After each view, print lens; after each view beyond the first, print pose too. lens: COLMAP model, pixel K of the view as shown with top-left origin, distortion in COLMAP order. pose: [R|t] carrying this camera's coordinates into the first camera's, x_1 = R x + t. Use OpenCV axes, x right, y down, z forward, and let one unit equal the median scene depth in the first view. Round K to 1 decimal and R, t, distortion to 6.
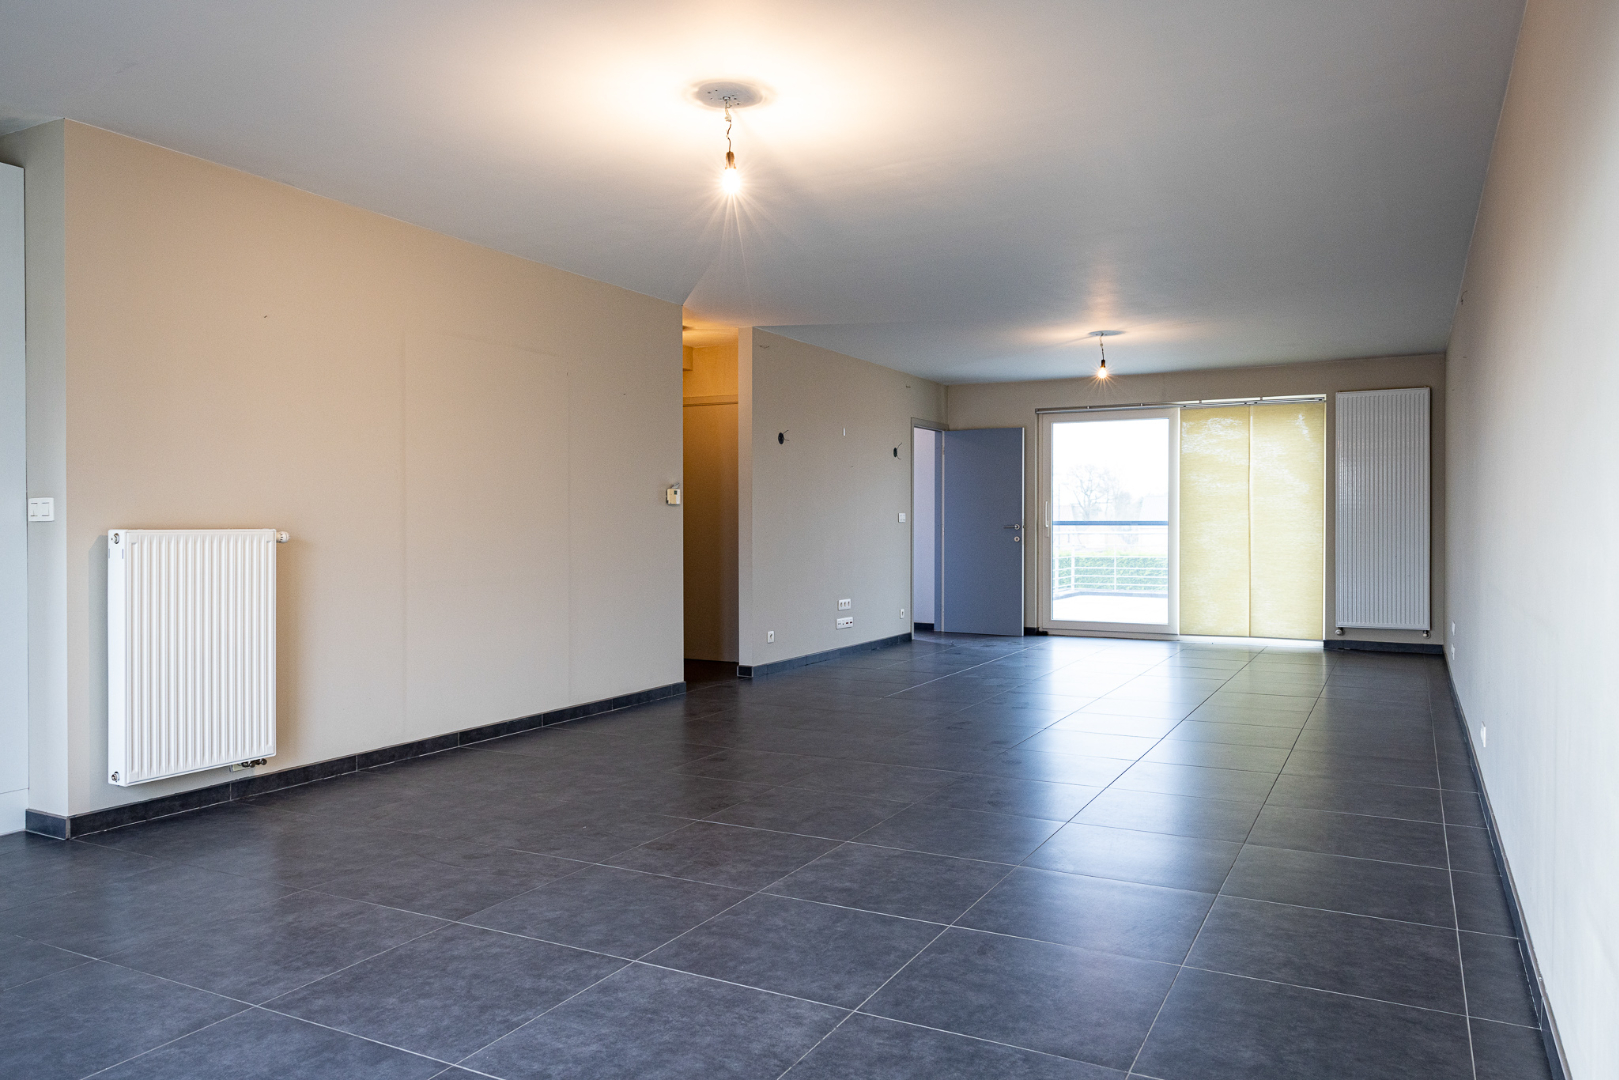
lens RADIAL K [[1133.8, 0, 809.5], [0, 1133.8, 533.8], [0, 0, 1]] dist [0.010026, -0.004692]
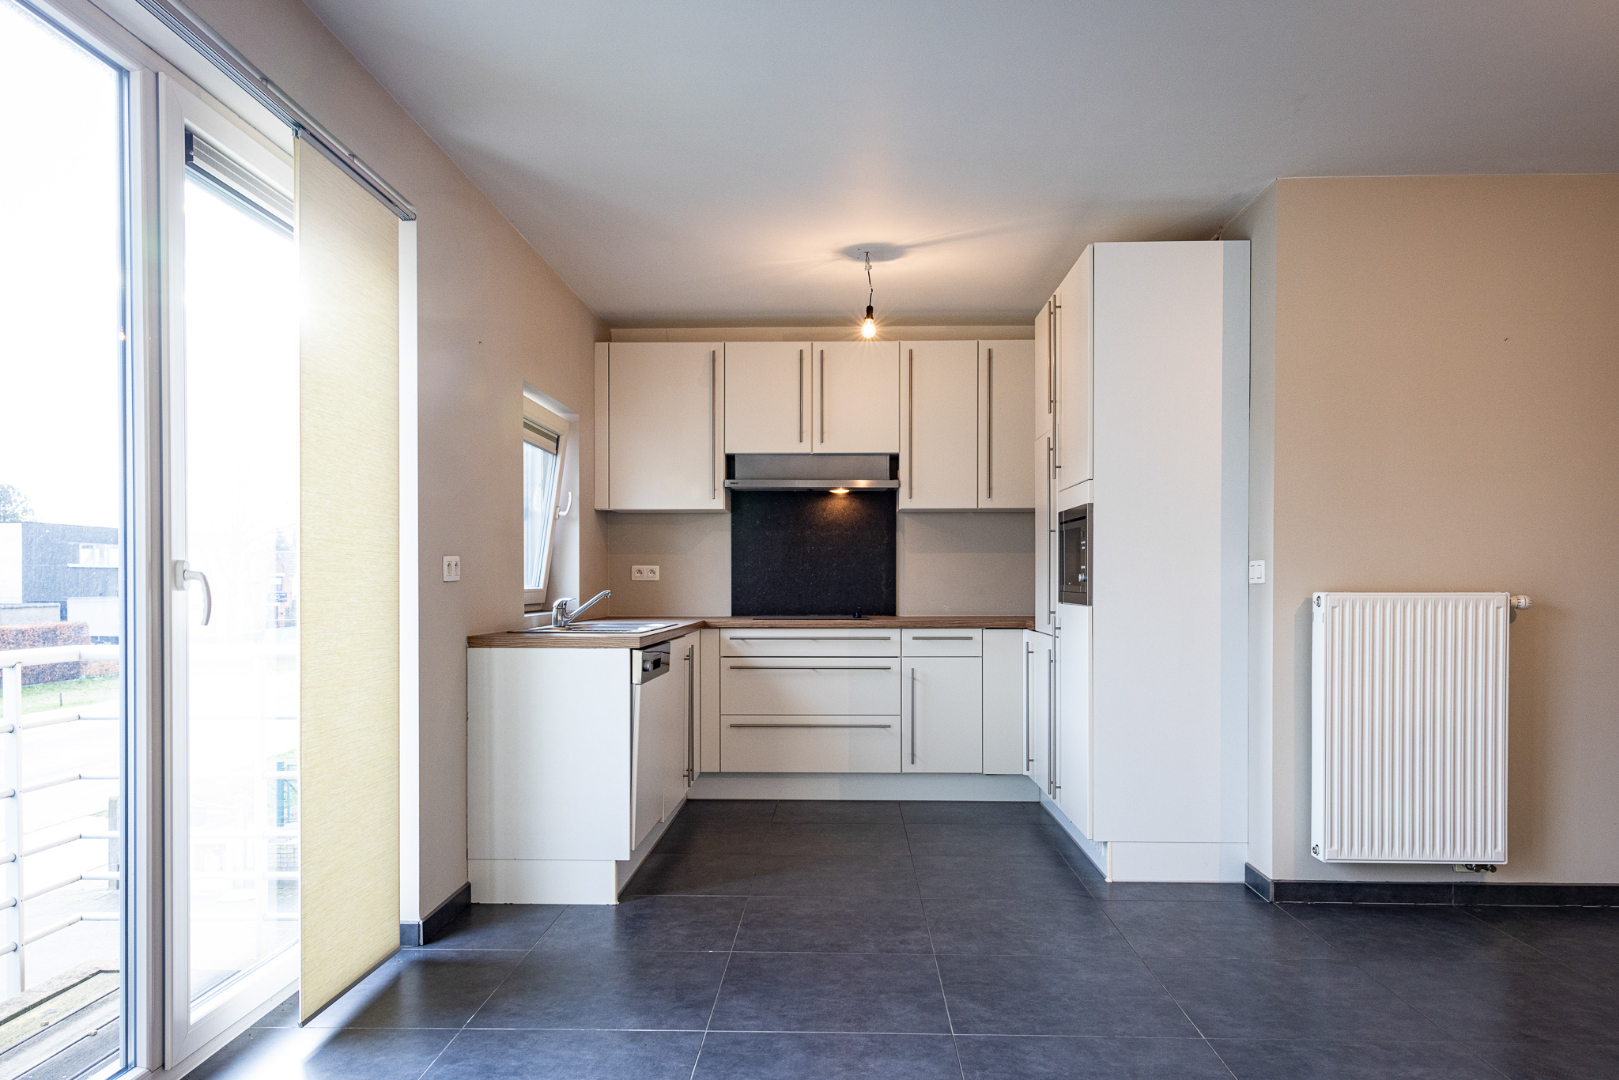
lens RADIAL K [[1133.8, 0, 808.3], [0, 1133.8, 595.5], [0, 0, 1]] dist [0.010026, -0.004692]
pose [[0.434125, 0.007520, -0.900821, 0.064641], [-0.008526, 0.999955, 0.004239, -0.001168], [0.900812, 0.005840, 0.434169, 0.196847]]
